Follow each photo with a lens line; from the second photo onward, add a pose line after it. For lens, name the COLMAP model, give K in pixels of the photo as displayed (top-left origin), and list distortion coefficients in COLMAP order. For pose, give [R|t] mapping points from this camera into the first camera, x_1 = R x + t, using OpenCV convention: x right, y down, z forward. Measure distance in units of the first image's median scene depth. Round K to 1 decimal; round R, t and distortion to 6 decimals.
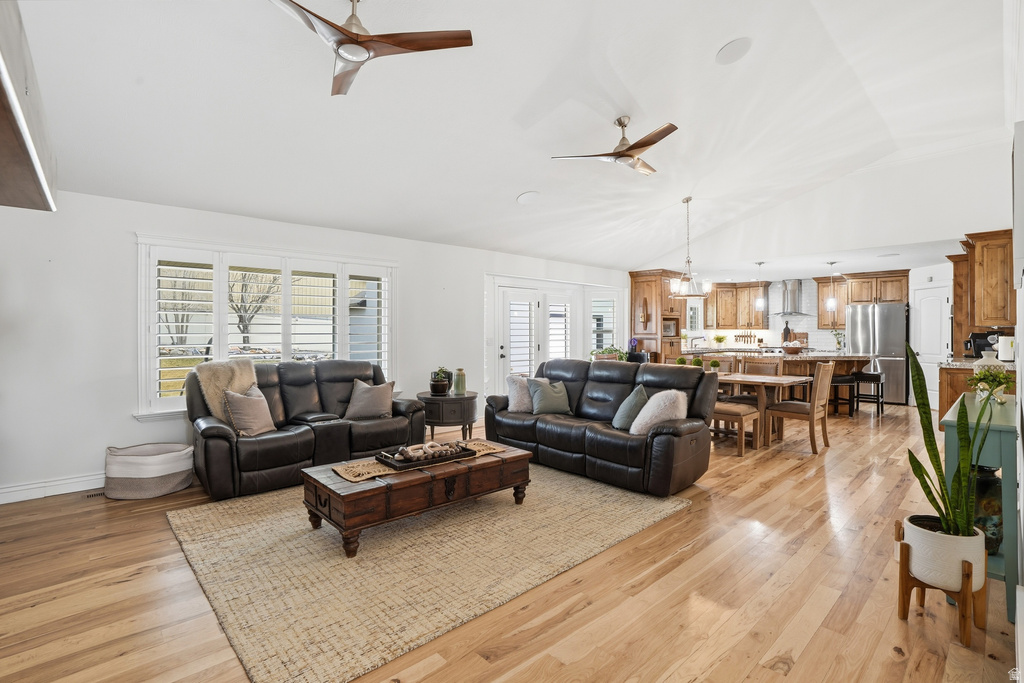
lens RADIAL K [[485.6, 0, 502.9], [0, 485.6, 333.5], [0, 0, 1]] dist [-0.048514, 0.014853]
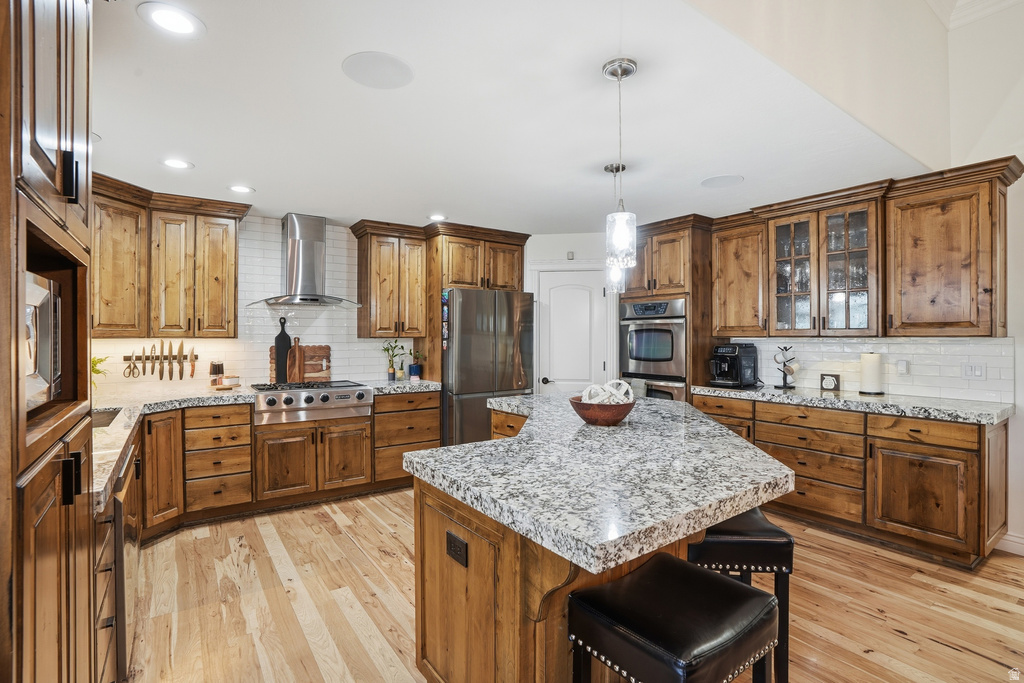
lens RADIAL K [[485.6, 0, 505.7], [0, 485.6, 340.4], [0, 0, 1]] dist [-0.048514, 0.014853]
pose [[0.137152, -0.008727, 0.990512, 0.273838], [0.004177, 0.999957, 0.008232, -0.011968], [-0.990541, 0.003008, 0.137183, 0.955289]]
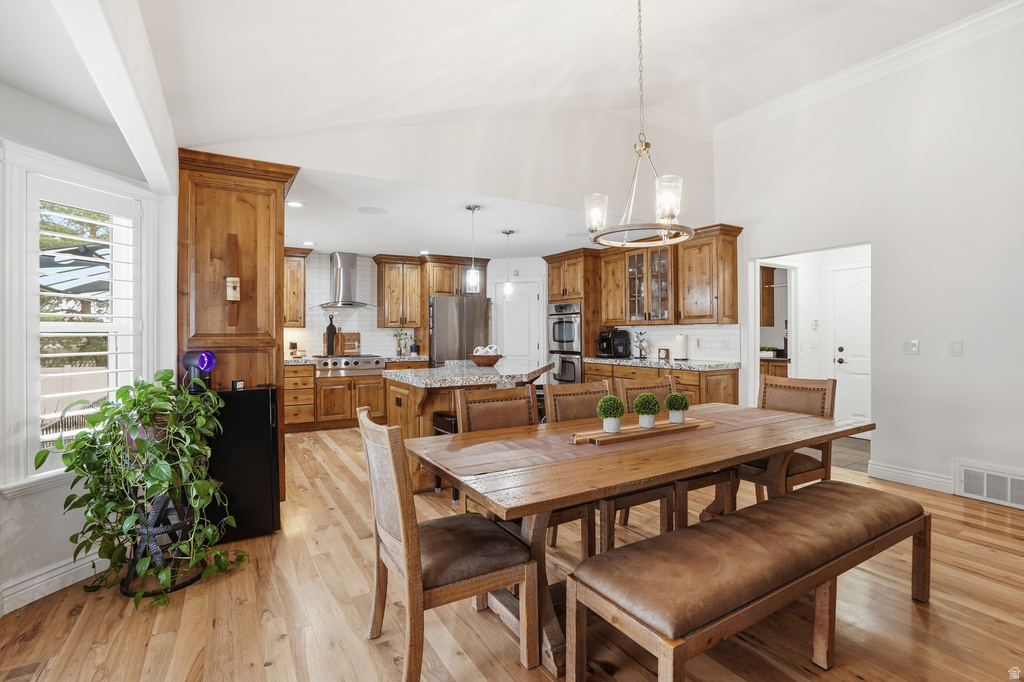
lens RADIAL K [[485.6, 0, 504.8], [0, 485.6, 336.1], [0, 0, 1]] dist [-0.048514, 0.014853]
pose [[0.214981, -0.007883, 0.976586, -0.002539], [0.007322, 0.999952, 0.006460, -0.000135], [-0.976591, 0.005762, 0.215028, 0.787851]]
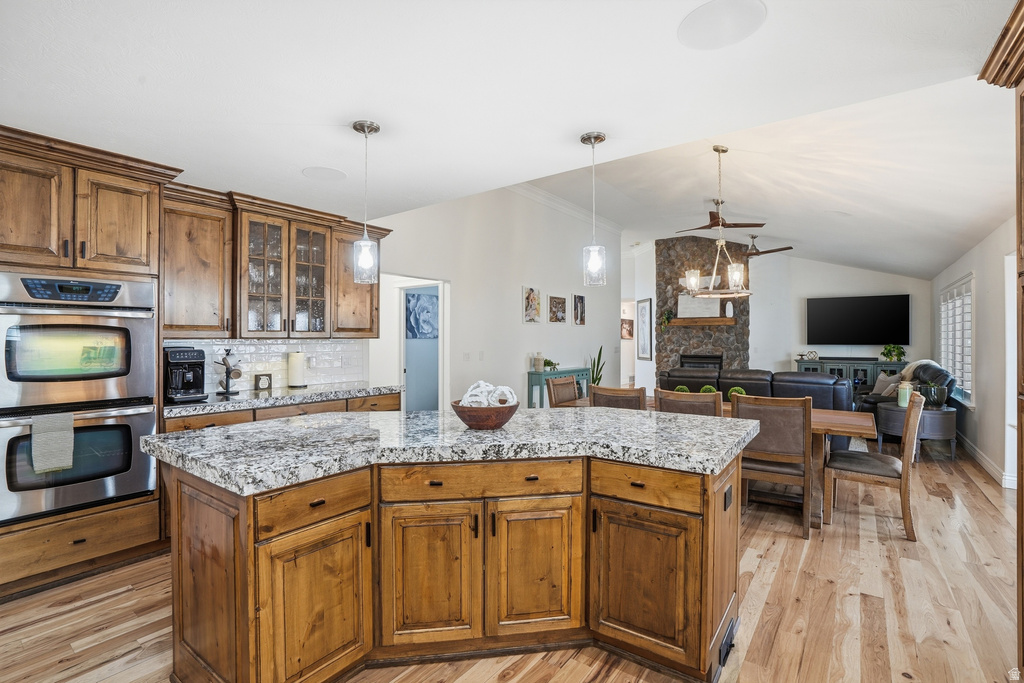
lens RADIAL K [[485.6, 0, 501.3], [0, 485.6, 338.1], [0, 0, 1]] dist [-0.048514, 0.014853]
pose [[-0.985401, -0.001072, -0.170244, 0.614241], [-0.001535, 0.999995, 0.002585, -0.012237], [0.170240, 0.002809, -0.985399, 1.223417]]
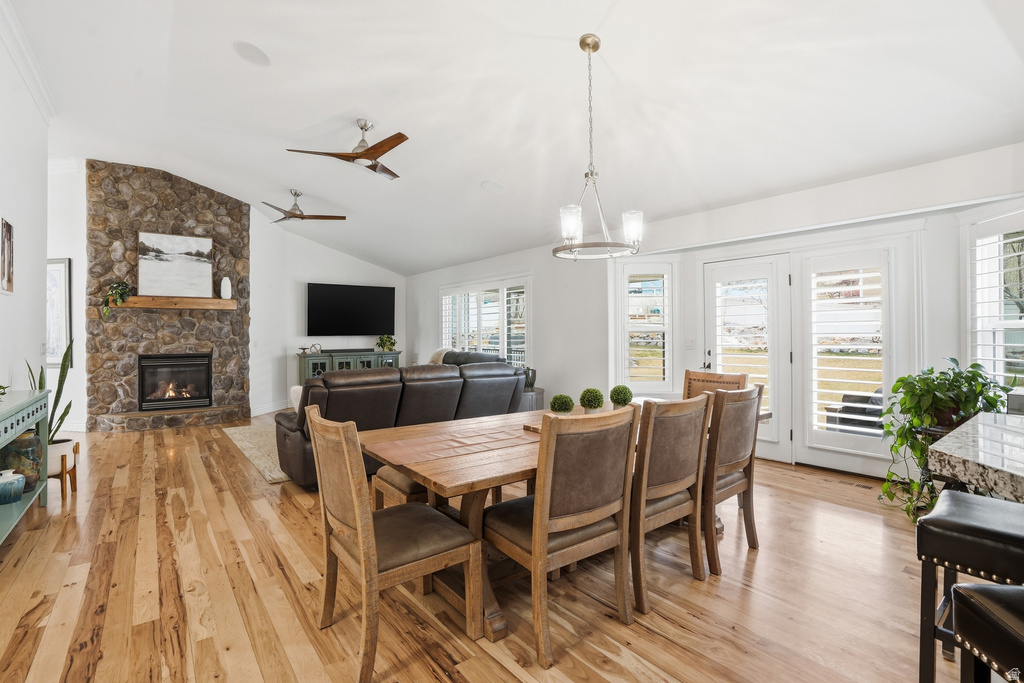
lens RADIAL K [[485.6, 0, 503.0], [0, 485.6, 333.4], [0, 0, 1]] dist [-0.048514, 0.014853]
pose [[-0.099785, -0.001226, -0.995008, 0.648523], [0.003464, 0.999993, -0.001580, 0.001910], [0.995003, -0.003604, -0.099780, 0.735047]]
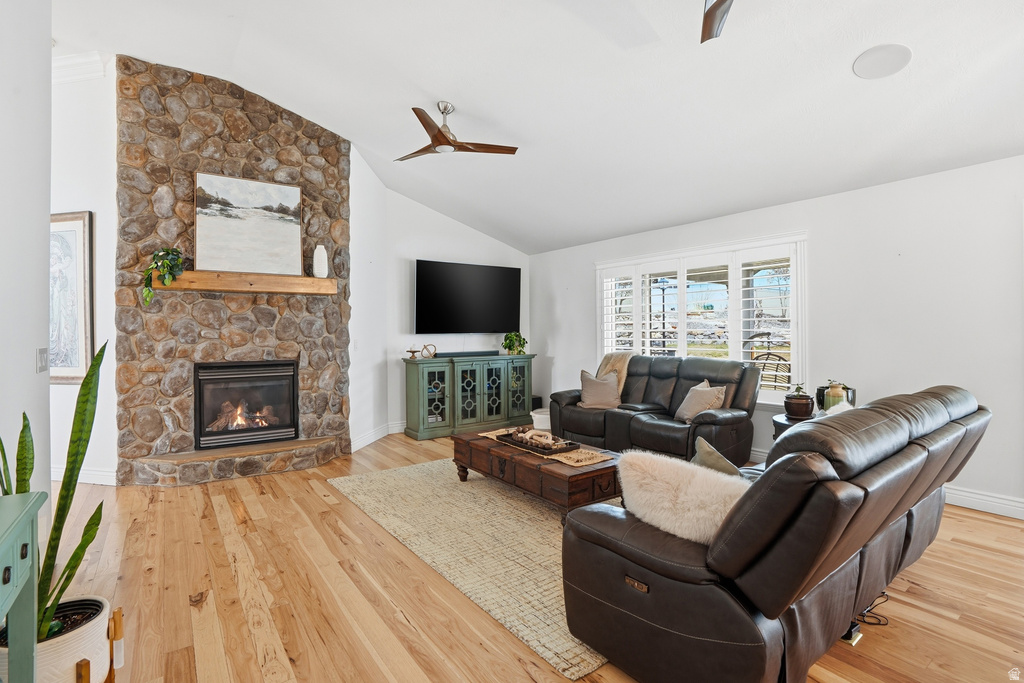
lens RADIAL K [[485.6, 0, 499.5], [0, 485.6, 331.0], [0, 0, 1]] dist [-0.048514, 0.014853]
pose [[-0.124685, -0.001825, -0.992195, 0.400423], [0.003710, 0.999990, -0.002305, 0.002161], [0.992189, -0.003968, -0.124677, 0.452008]]
